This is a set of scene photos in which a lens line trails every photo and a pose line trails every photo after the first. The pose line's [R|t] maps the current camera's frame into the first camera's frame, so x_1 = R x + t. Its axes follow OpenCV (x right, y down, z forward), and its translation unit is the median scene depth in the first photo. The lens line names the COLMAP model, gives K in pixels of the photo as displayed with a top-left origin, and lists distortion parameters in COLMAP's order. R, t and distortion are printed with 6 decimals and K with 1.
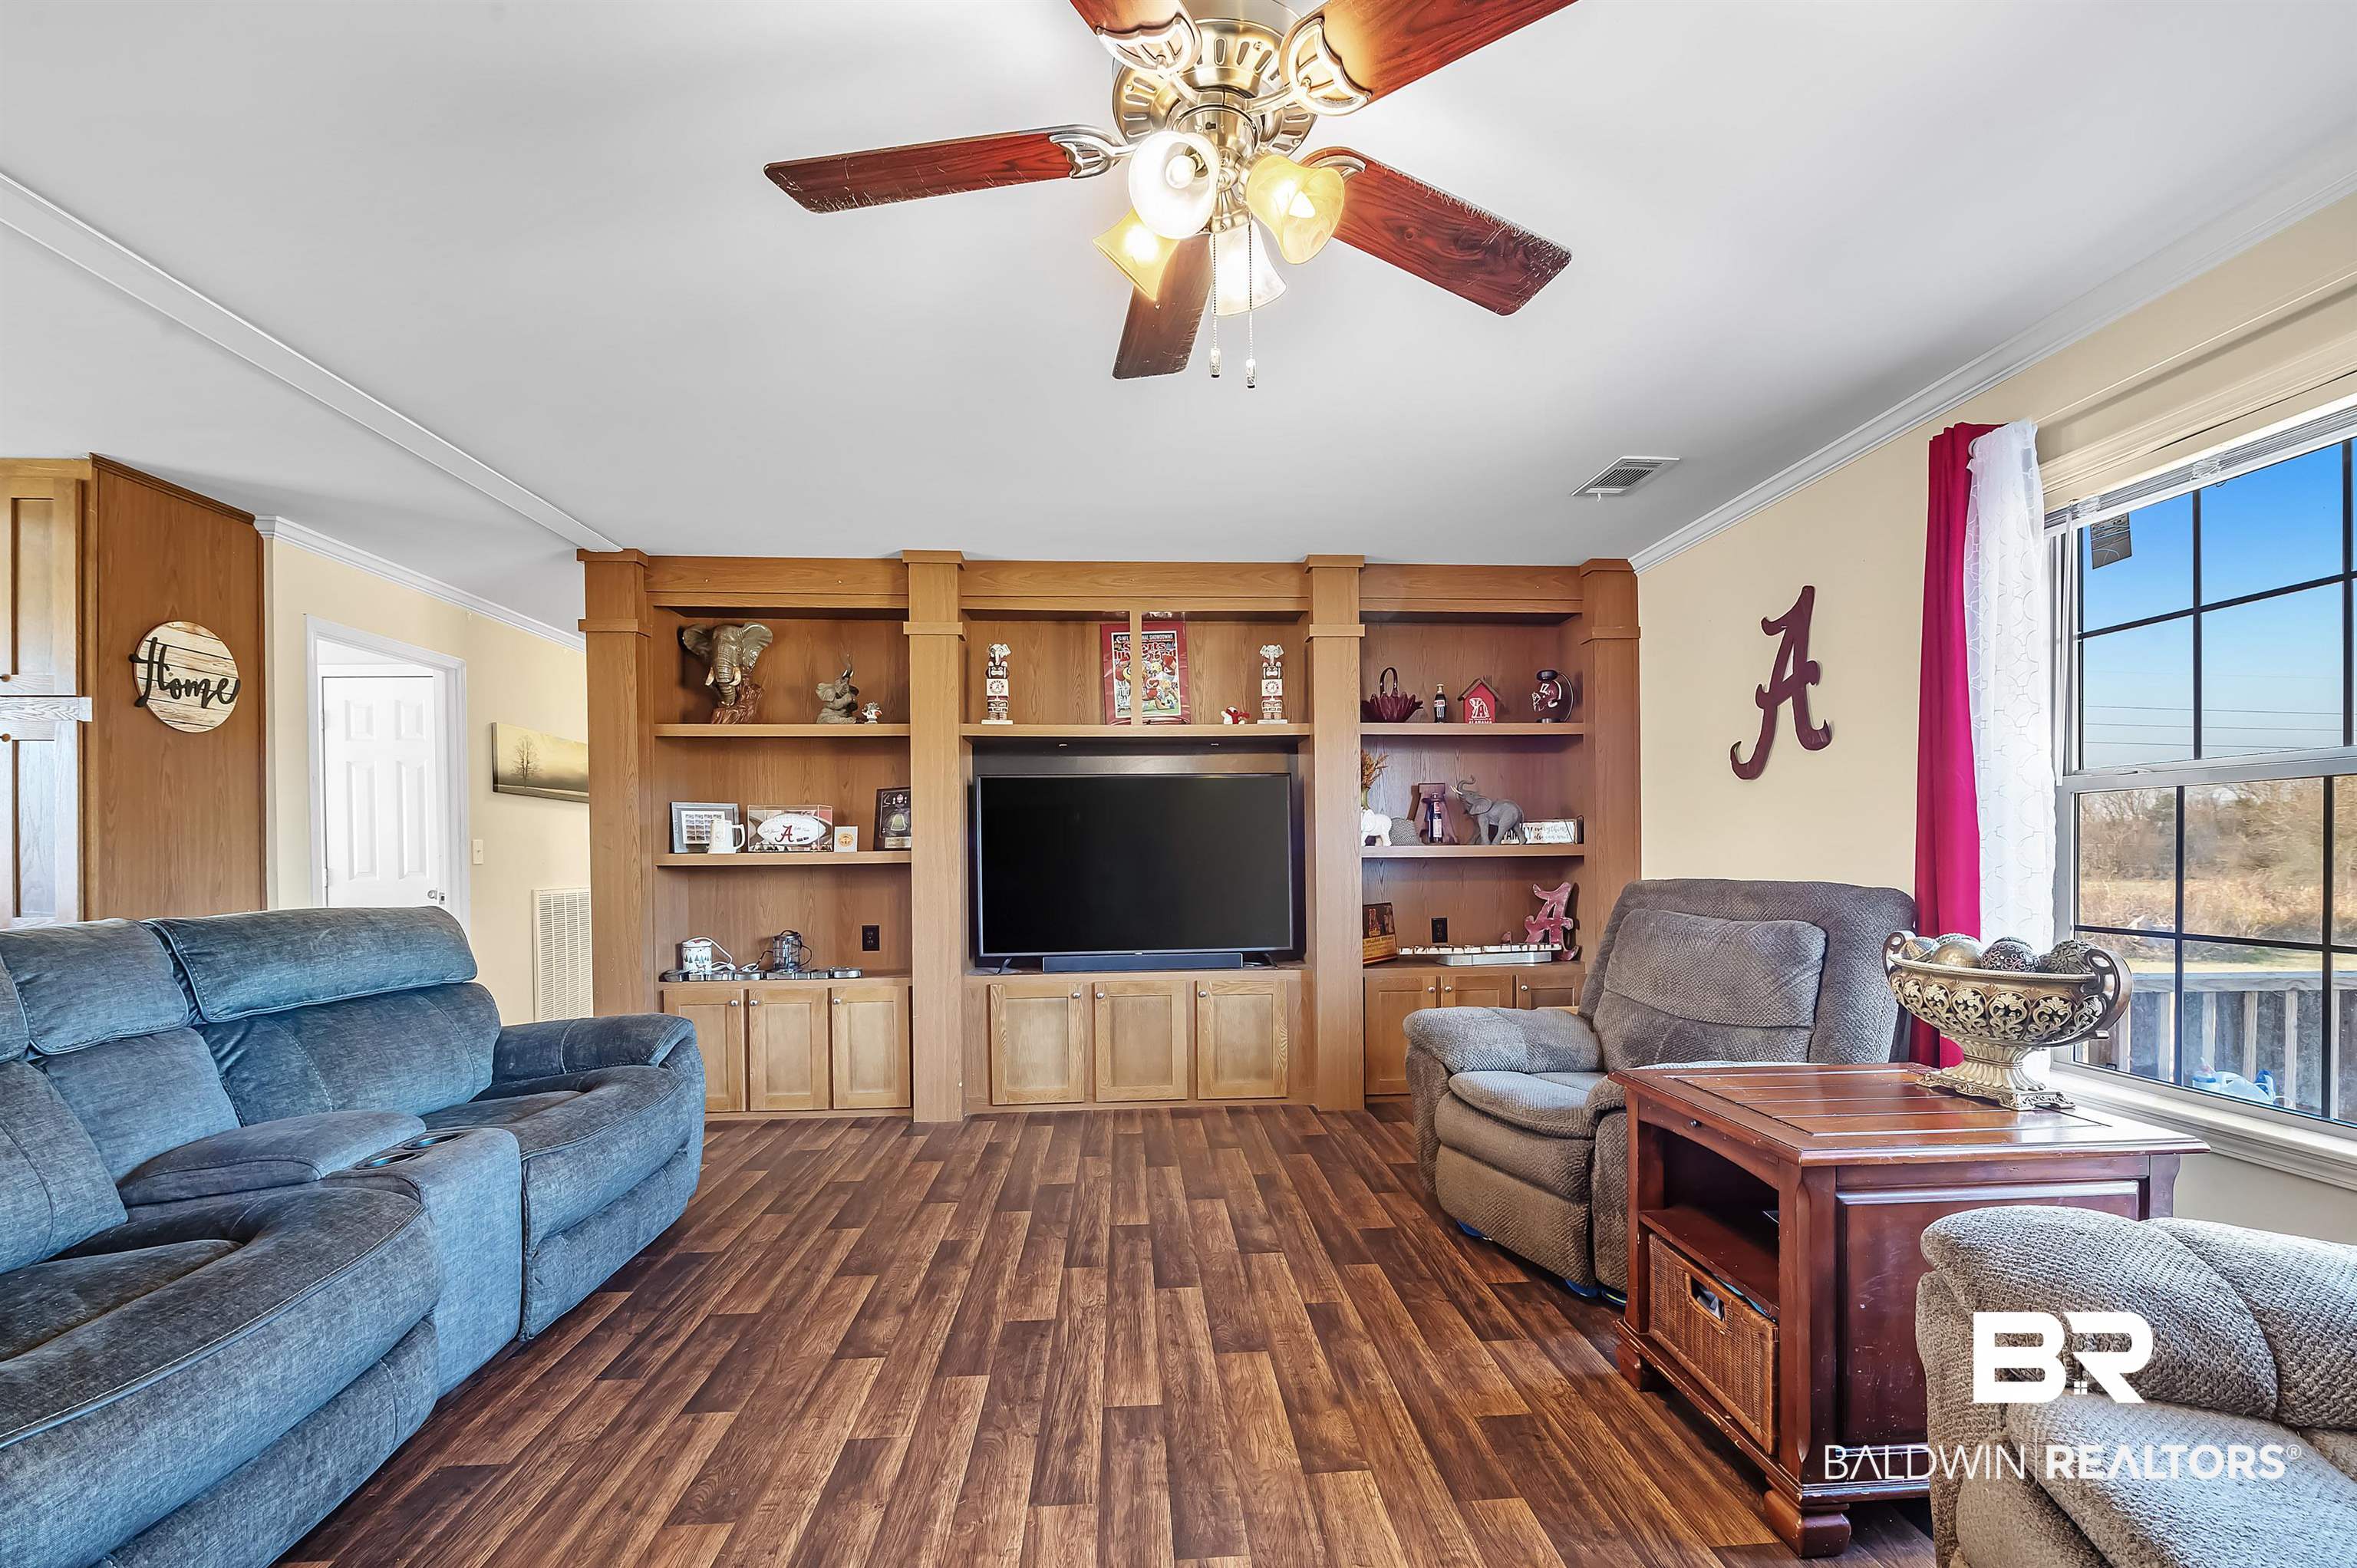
lens RADIAL K [[984.5, 0, 1189.0], [0, 984.5, 859.4], [0, 0, 1]] dist [-0.009377, -0.000708]
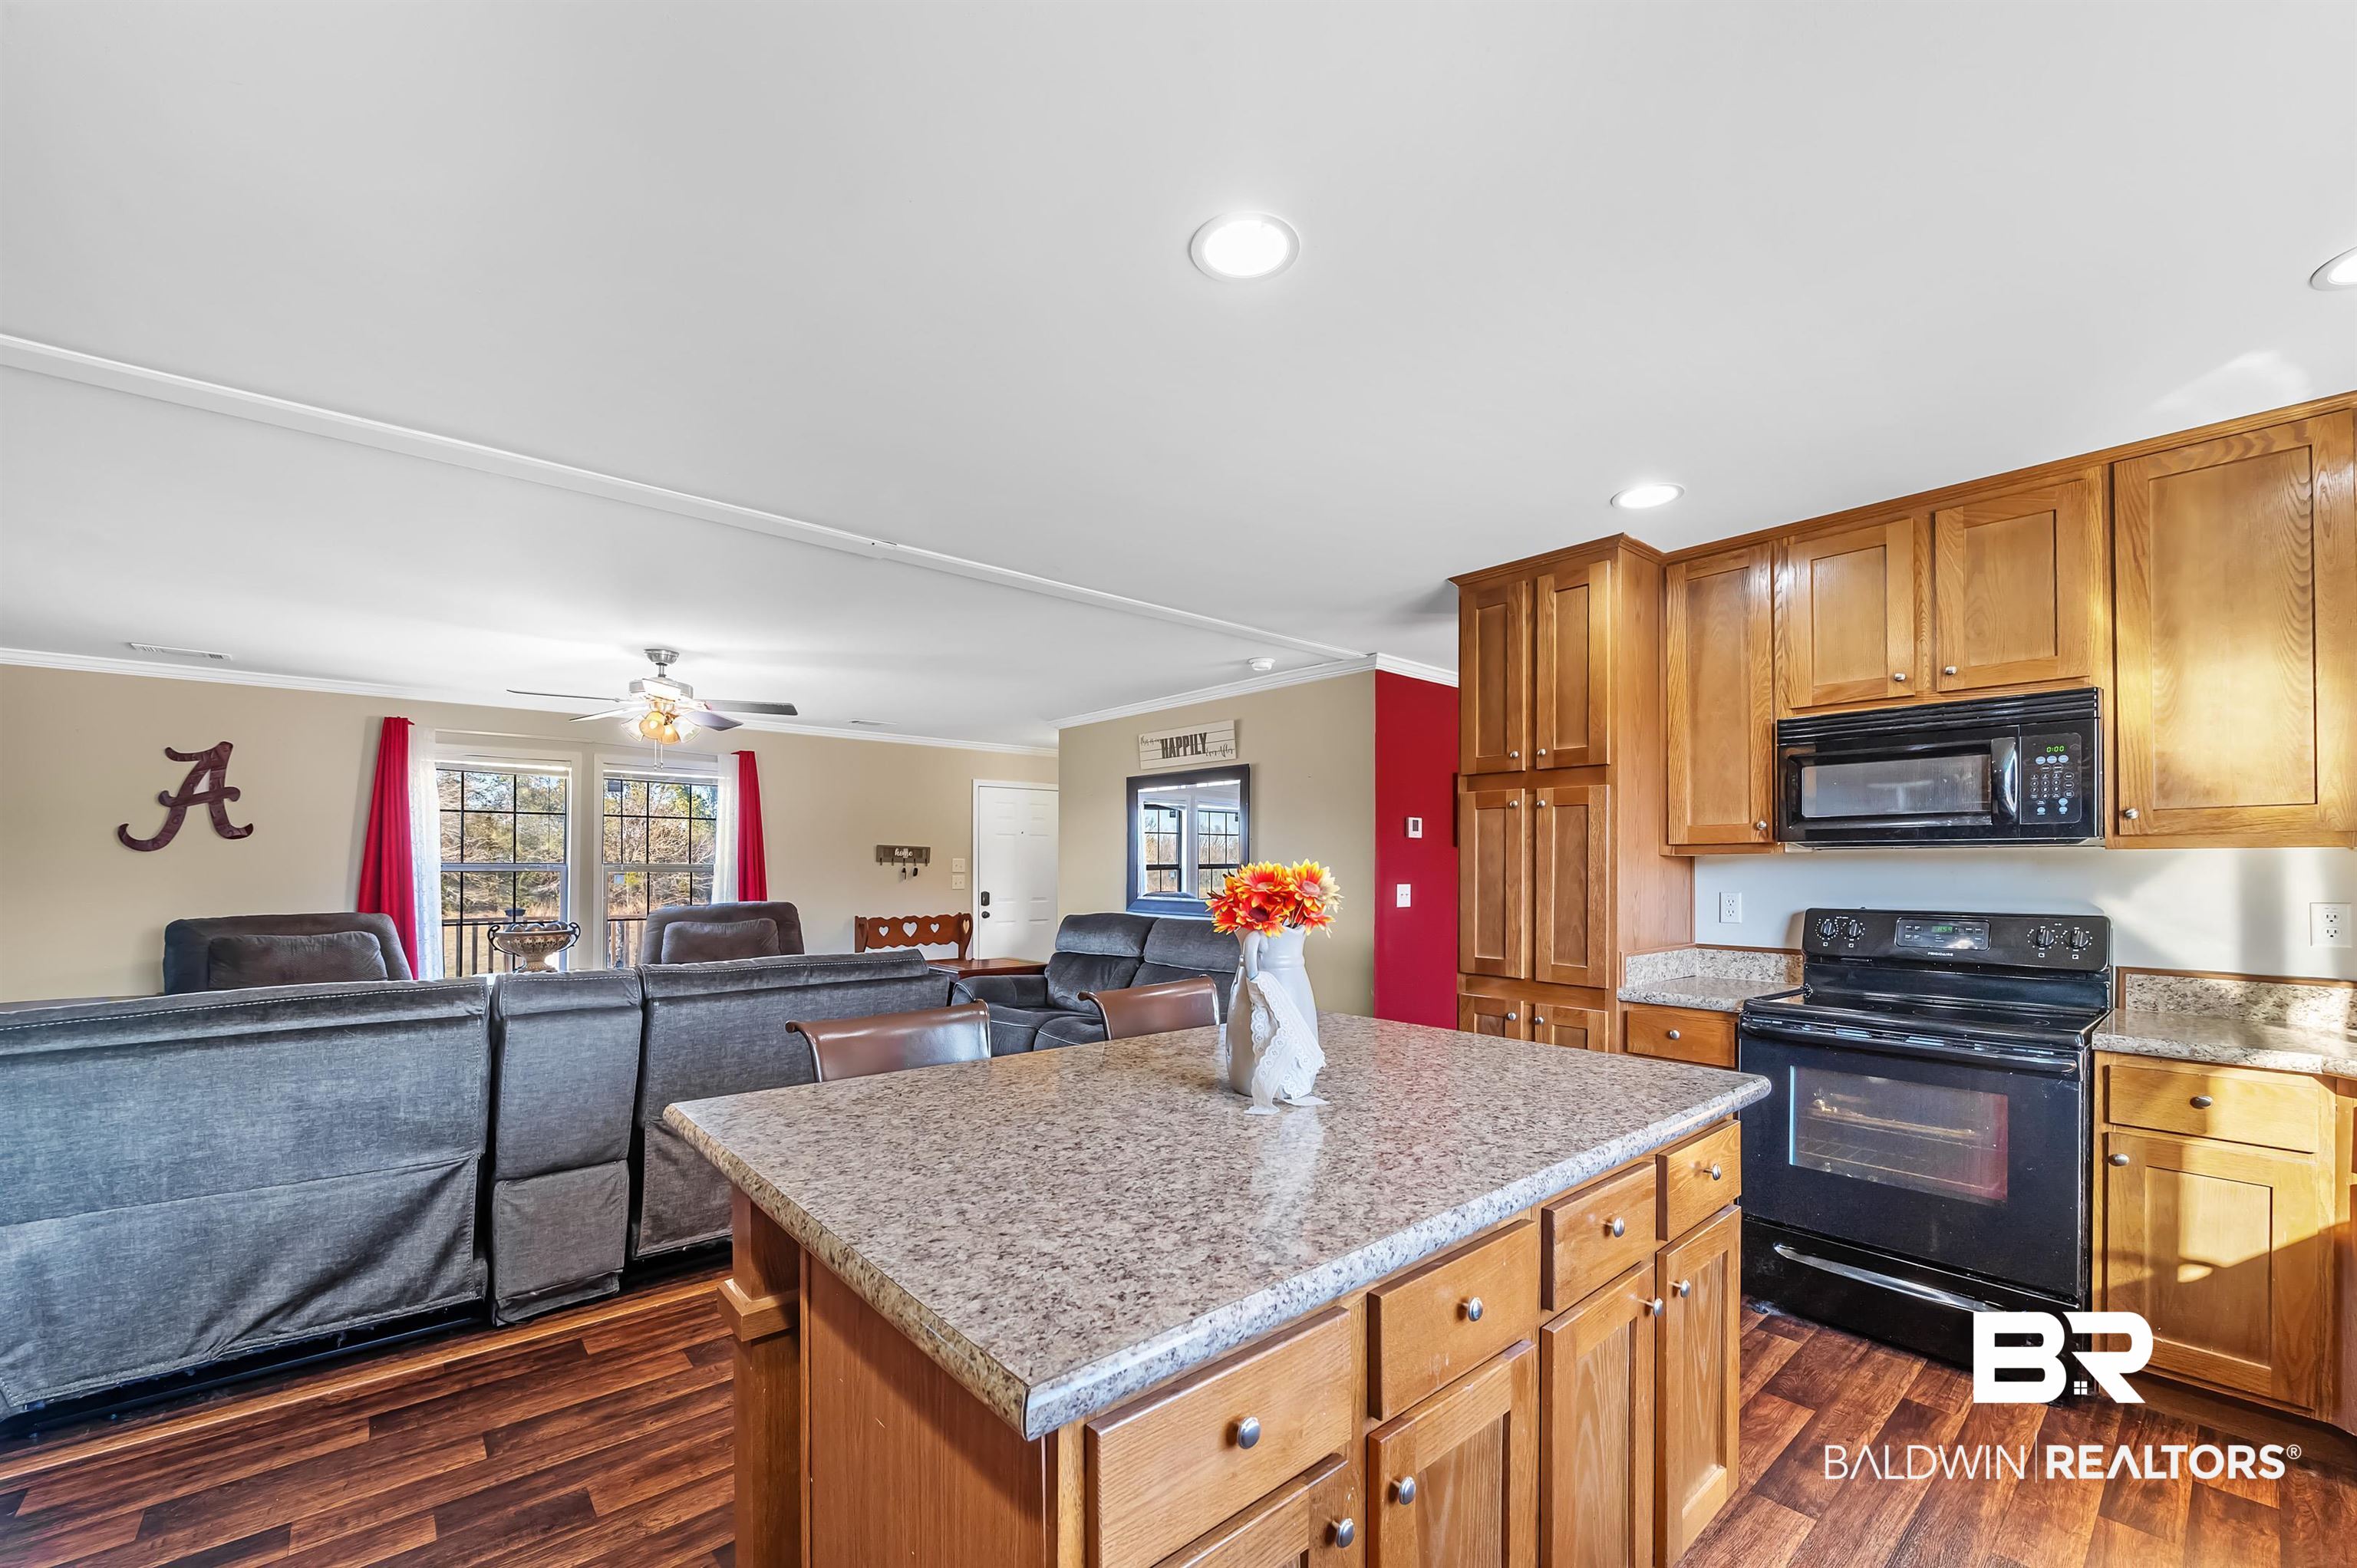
lens RADIAL K [[933.9, 0, 1188.4], [0, 933.9, 865.0], [0, 0, 1]] dist [-0.005981, -0.001854]
pose [[-0.610734, 0.010330, 0.791769, -1.278947], [0.009698, 0.999937, -0.005566, -0.031972], [-0.791777, 0.004279, -0.610796, 0.513896]]
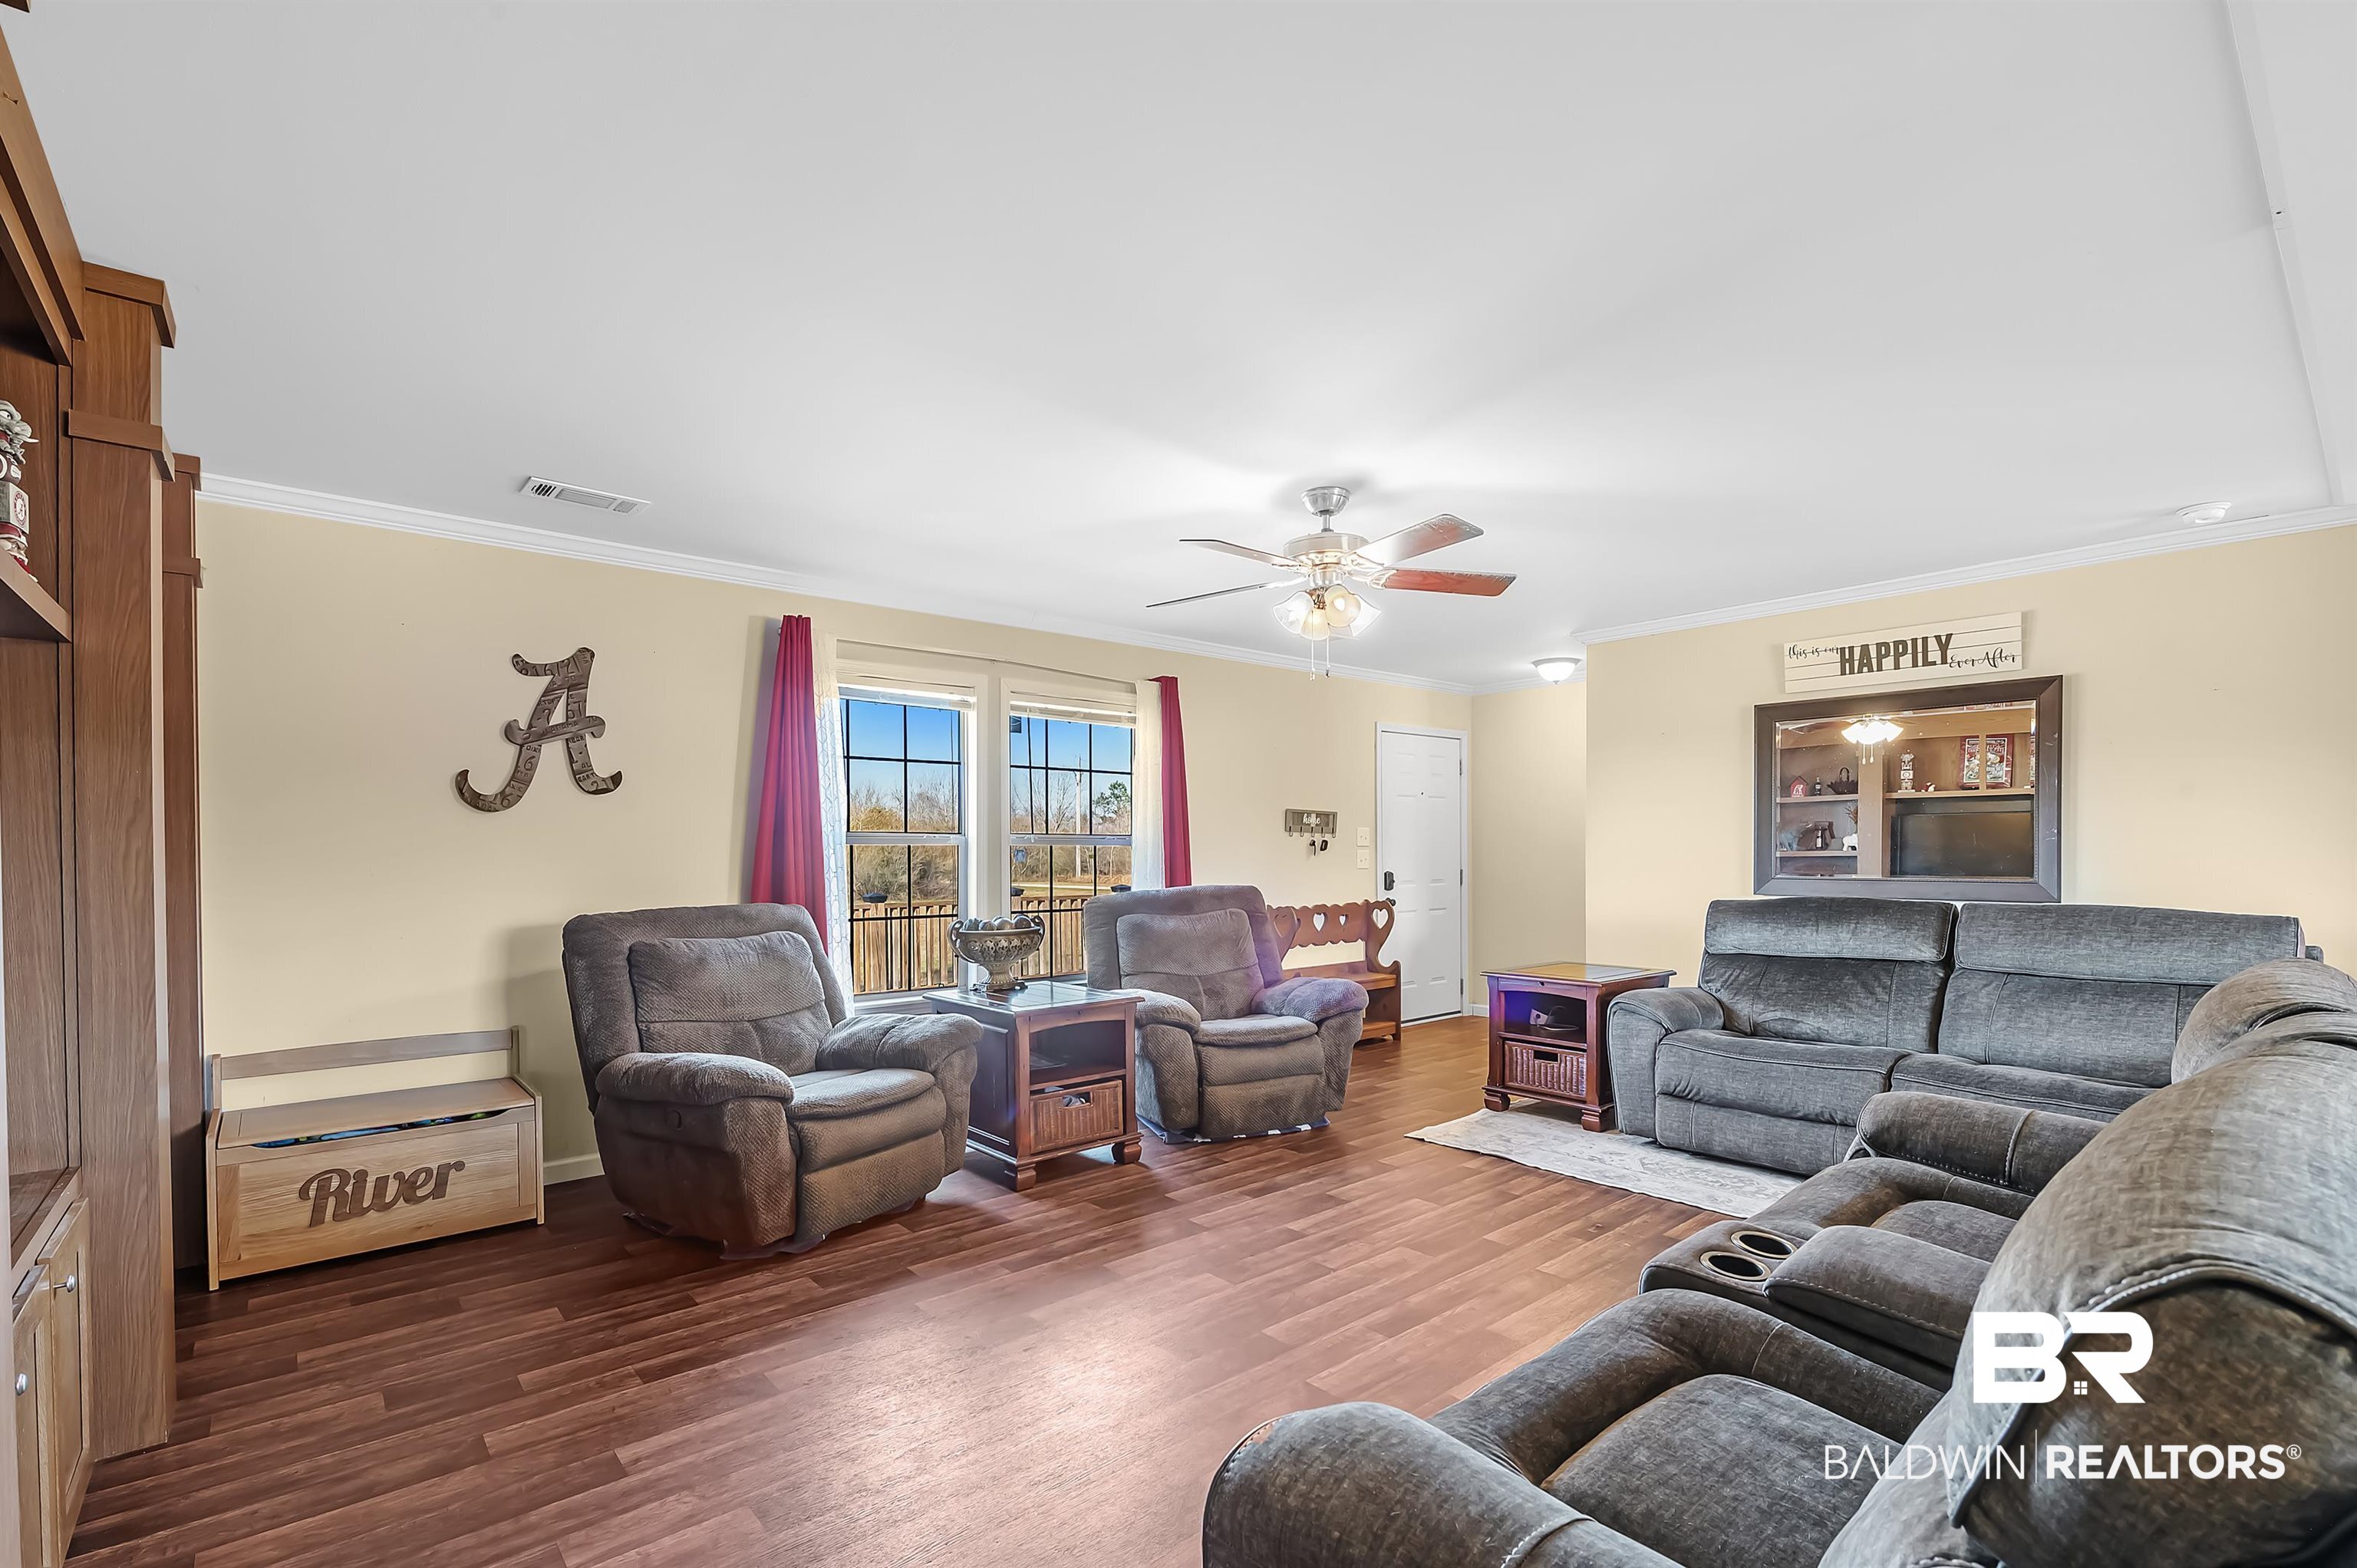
lens RADIAL K [[1036.4, 0, 1187.2], [0, 1036.4, 860.9], [0, 0, 1]] dist [-0.010165, -0.000299]
pose [[-0.601146, 0.005861, 0.799118, -0.572982], [0.016482, 0.999851, 0.005066, -0.021974], [-0.798970, 0.016216, -0.601153, 0.905560]]
